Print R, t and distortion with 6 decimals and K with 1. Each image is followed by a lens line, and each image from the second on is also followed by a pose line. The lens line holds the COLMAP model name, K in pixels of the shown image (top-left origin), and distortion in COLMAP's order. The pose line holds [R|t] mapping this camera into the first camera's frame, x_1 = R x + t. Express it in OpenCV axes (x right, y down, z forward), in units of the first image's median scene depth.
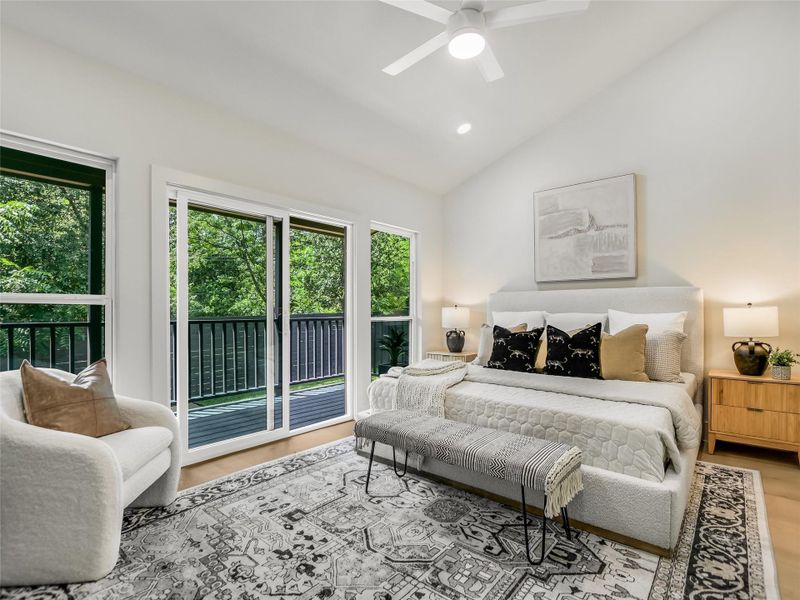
lens RADIAL K [[395.2, 0, 400.0], [0, 395.2, 300.0], [0, 0, 1]] dist [-0.017434, -0.000261]
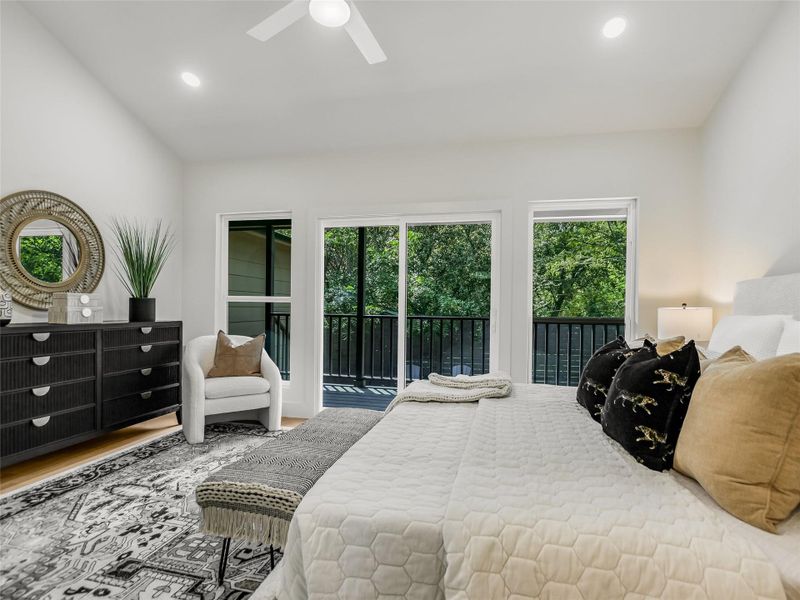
lens RADIAL K [[399.8, 0, 398.6], [0, 399.8, 315.0], [0, 0, 1]] dist [-0.011935, 0.000112]
pose [[0.458059, 0.019660, -0.888704, 0.780235], [0.006184, 0.999661, 0.025302, 0.021553], [0.888900, -0.017086, 0.457782, 0.559427]]
